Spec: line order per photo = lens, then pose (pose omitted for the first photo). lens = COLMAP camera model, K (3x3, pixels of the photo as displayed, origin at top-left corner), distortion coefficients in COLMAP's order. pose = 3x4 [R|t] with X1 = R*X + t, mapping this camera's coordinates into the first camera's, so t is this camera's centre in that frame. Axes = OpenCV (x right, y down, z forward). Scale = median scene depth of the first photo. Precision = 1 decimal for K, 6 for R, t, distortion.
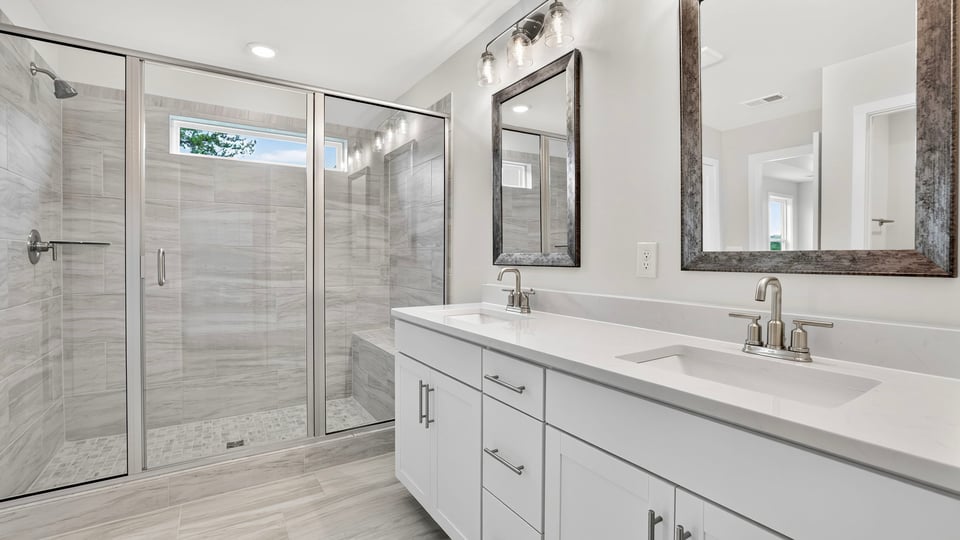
lens RADIAL K [[415.6, 0, 463.3], [0, 415.6, 262.1], [0, 0, 1]] dist [-0.026086, 0.001048]
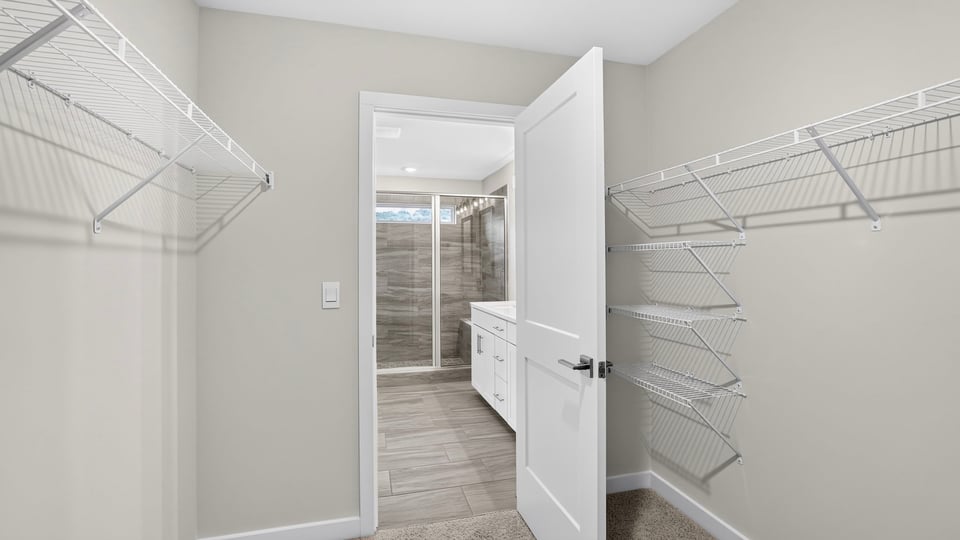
lens RADIAL K [[421.4, 0, 476.1], [0, 421.4, 261.0], [0, 0, 1]] dist [-0.029776, 0.000245]
pose [[0.958936, -0.010243, -0.283436, 0.301715], [0.005177, 0.999813, -0.018616, -0.036191], [0.283574, 0.016384, 0.958810, -0.665579]]
